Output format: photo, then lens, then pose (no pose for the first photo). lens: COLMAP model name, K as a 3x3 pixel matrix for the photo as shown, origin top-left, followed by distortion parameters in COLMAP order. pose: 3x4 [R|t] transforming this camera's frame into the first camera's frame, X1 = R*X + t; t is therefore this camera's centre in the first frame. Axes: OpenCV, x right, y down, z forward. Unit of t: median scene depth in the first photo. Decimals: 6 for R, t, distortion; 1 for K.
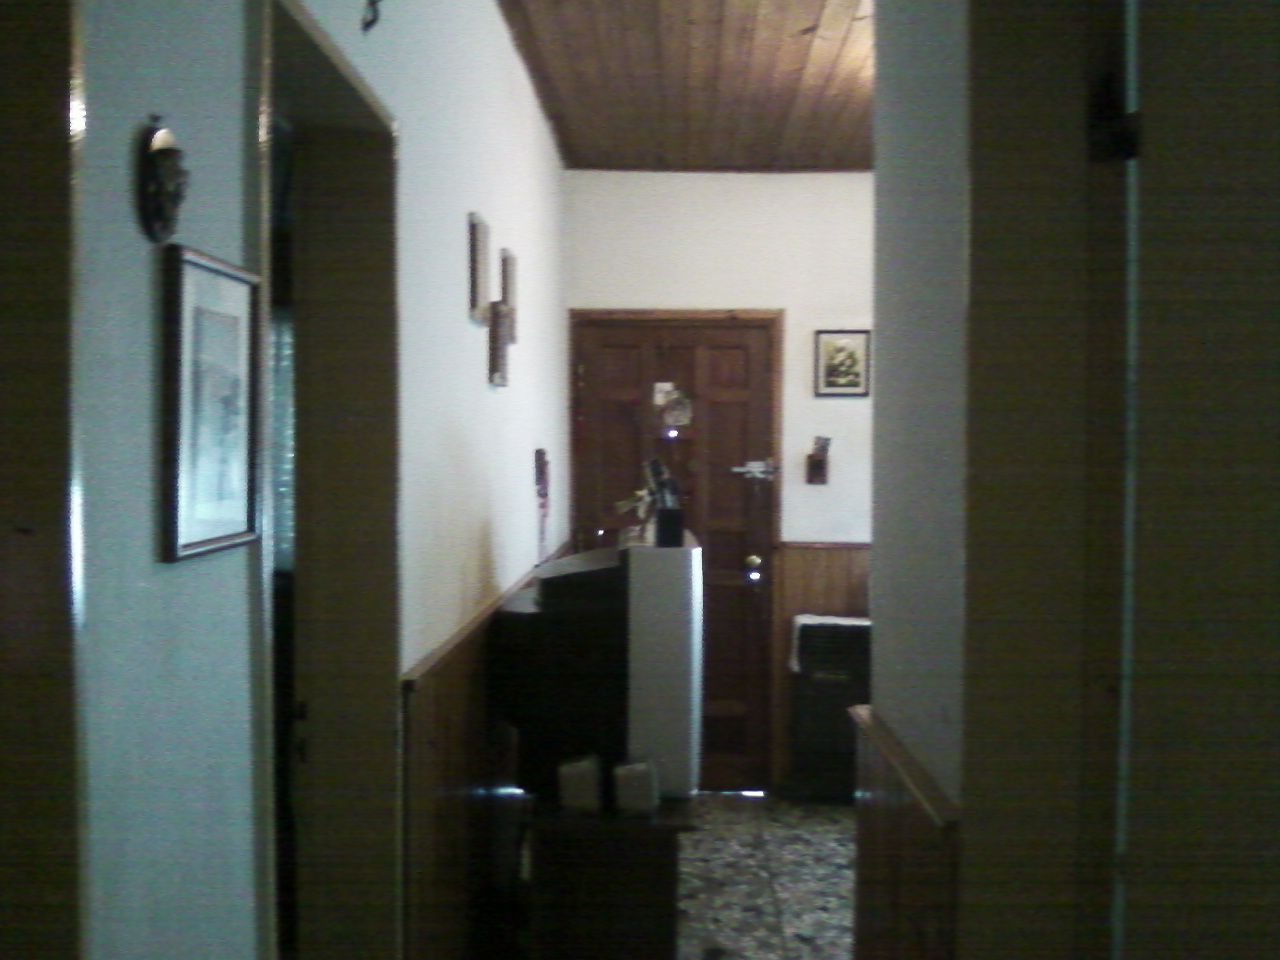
lens RADIAL K [[1332.5, 0, 640.0], [0, 1332.5, 480.0], [0, 0, 1]] dist [0.100201, -0.440346]
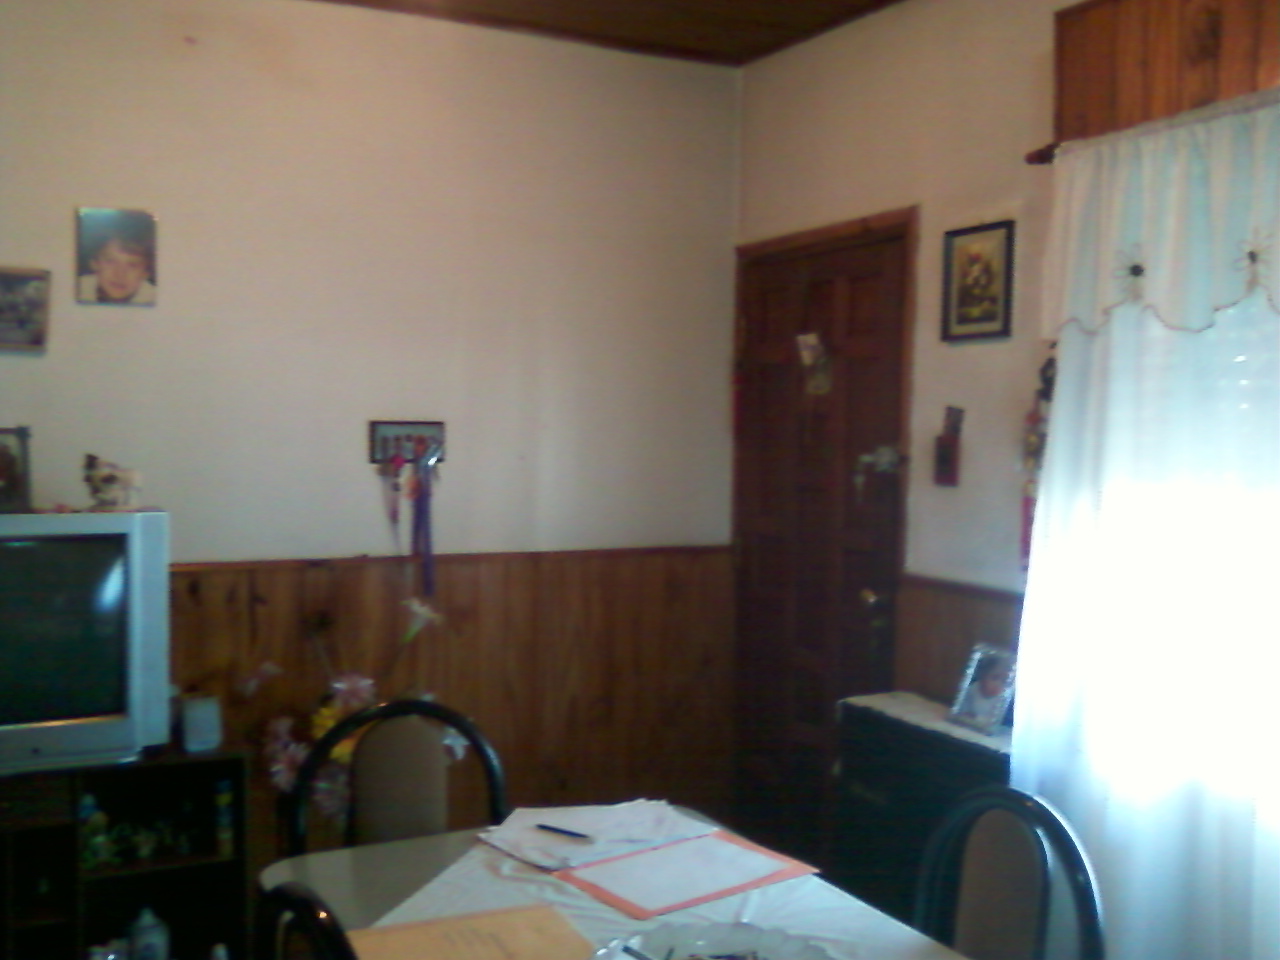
lens RADIAL K [[1332.5, 0, 640.0], [0, 1332.5, 480.0], [0, 0, 1]] dist [0.100201, -0.440346]
pose [[0.486990, 0.032348, -0.872808, 0.599509], [-0.030837, 0.999328, 0.019832, -0.006923], [0.872863, 0.017257, 0.487661, 0.580454]]
